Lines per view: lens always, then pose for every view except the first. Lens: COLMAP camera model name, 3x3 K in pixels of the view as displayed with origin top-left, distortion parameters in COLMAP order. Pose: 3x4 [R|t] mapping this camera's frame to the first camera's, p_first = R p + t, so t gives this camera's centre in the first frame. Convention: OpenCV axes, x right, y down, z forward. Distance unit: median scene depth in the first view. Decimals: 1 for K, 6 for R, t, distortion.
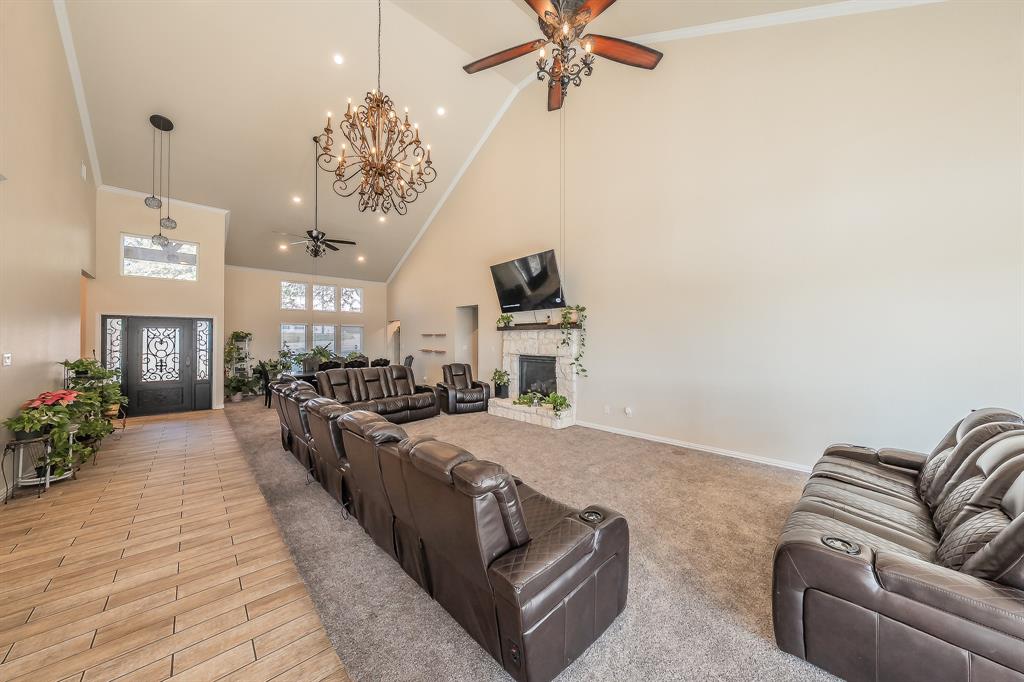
lens RADIAL K [[348.4, 0, 508.2], [0, 348.4, 335.3], [0, 0, 1]] dist [-0.001330, 0.000554]
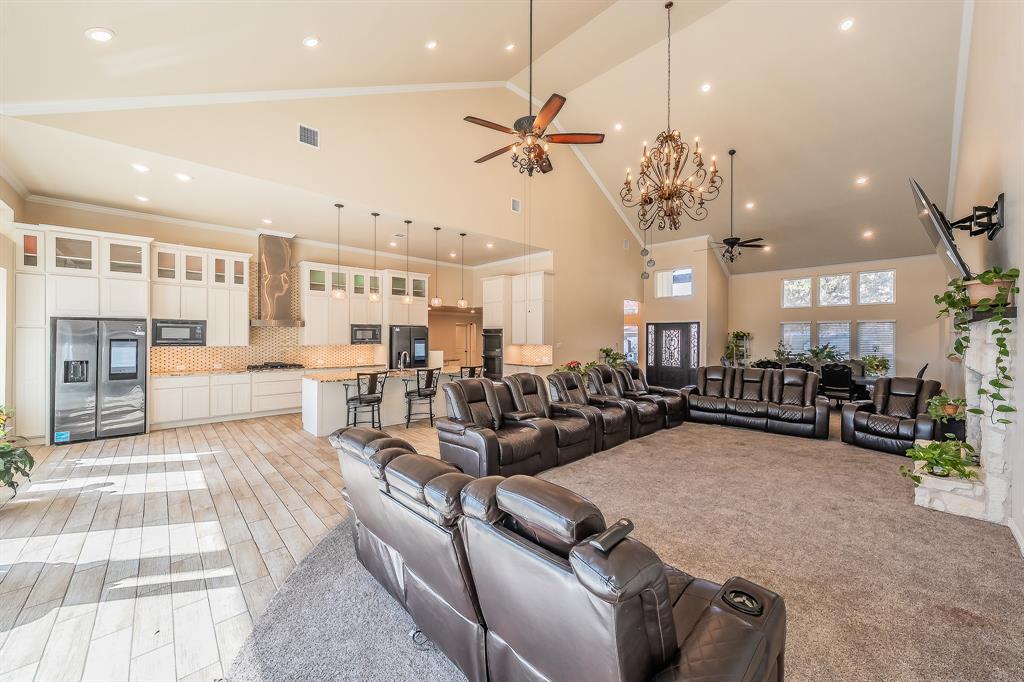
lens RADIAL K [[367.3, 0, 502.0], [0, 367.3, 336.2], [0, 0, 1]] dist [0.001123, 0.000515]
pose [[0.016899, -0.000913, -0.999857, 0.622767], [0.005873, 0.999982, -0.000814, 0.001686], [0.999840, -0.005859, 0.016904, 0.301193]]
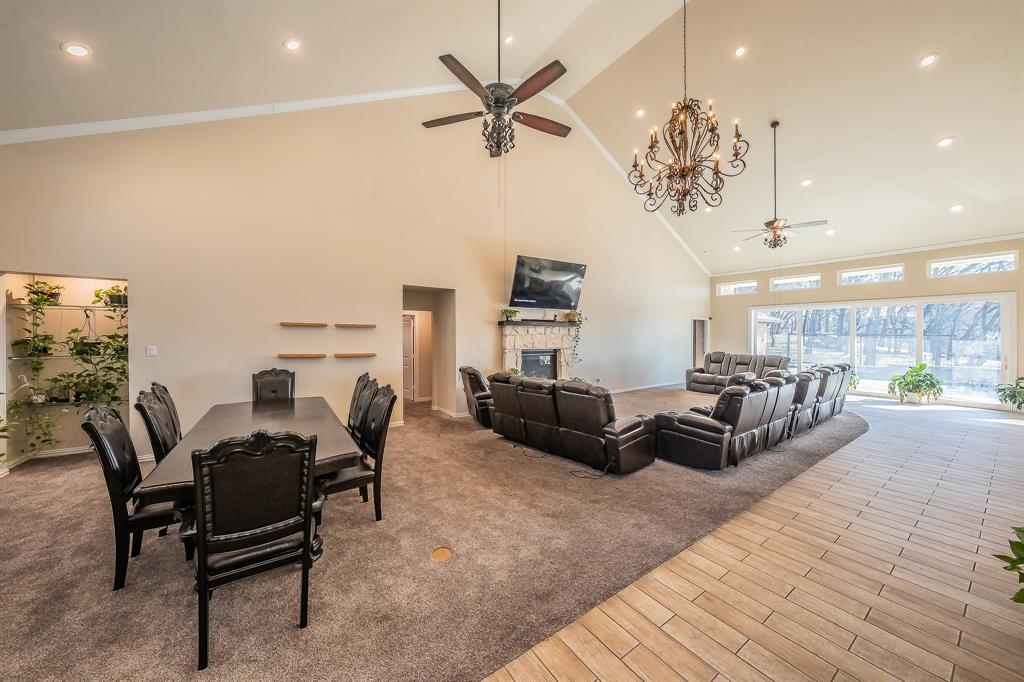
lens RADIAL K [[348.4, 0, 510.4], [0, 348.4, 337.2], [0, 0, 1]] dist [-0.001330, 0.000554]
pose [[0.146403, -0.001414, 0.989224, -1.067302], [-0.010675, 0.999938, 0.003009, 0.017961], [-0.989167, -0.011001, 0.146379, 0.979047]]
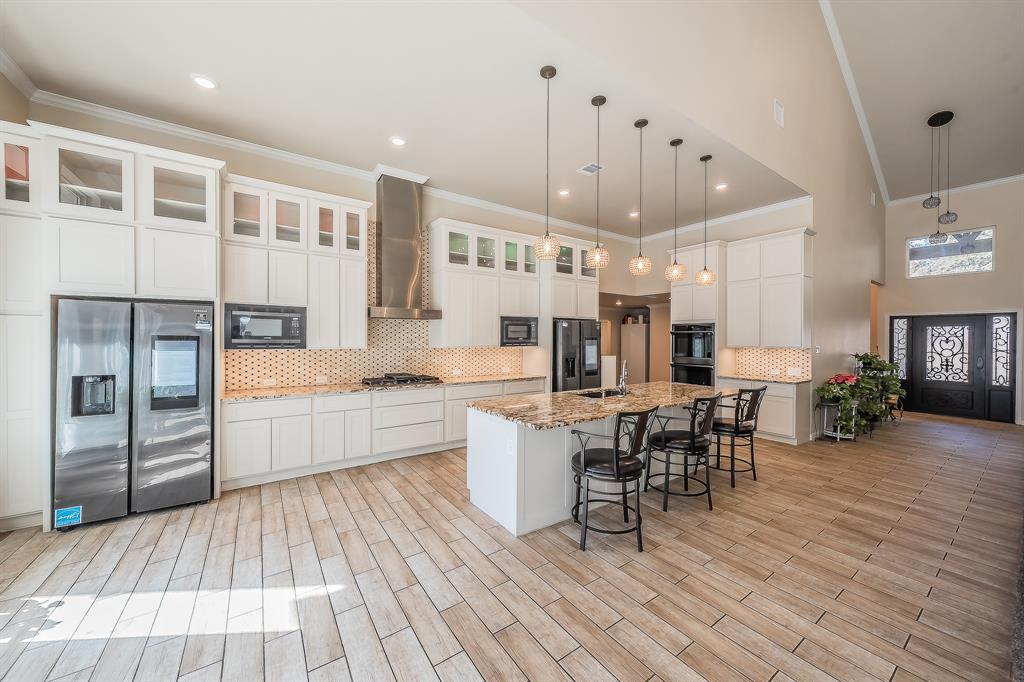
lens RADIAL K [[367.3, 0, 519.4], [0, 367.3, 339.9], [0, 0, 1]] dist [0.001123, 0.000515]
pose [[-0.117277, 0.004400, -0.993089, 0.175662], [0.005271, 0.999979, 0.003808, 0.007815], [0.993085, -0.004788, -0.117298, -0.062003]]
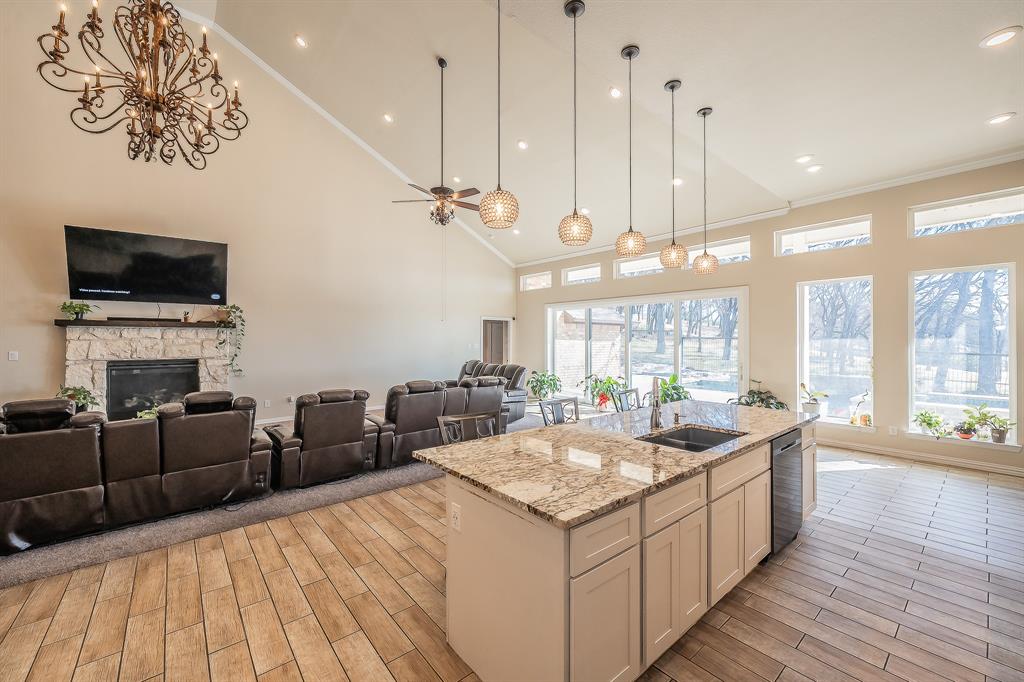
lens RADIAL K [[403.7, 0, 508.1], [0, 403.7, 340.8], [0, 0, 1]] dist [-0.001177, 0.000039]
pose [[0.048047, -0.001489, 0.998844, -0.834000], [-0.009595, 0.999952, 0.001952, 0.006290], [-0.998799, -0.009678, 0.048030, 0.165050]]
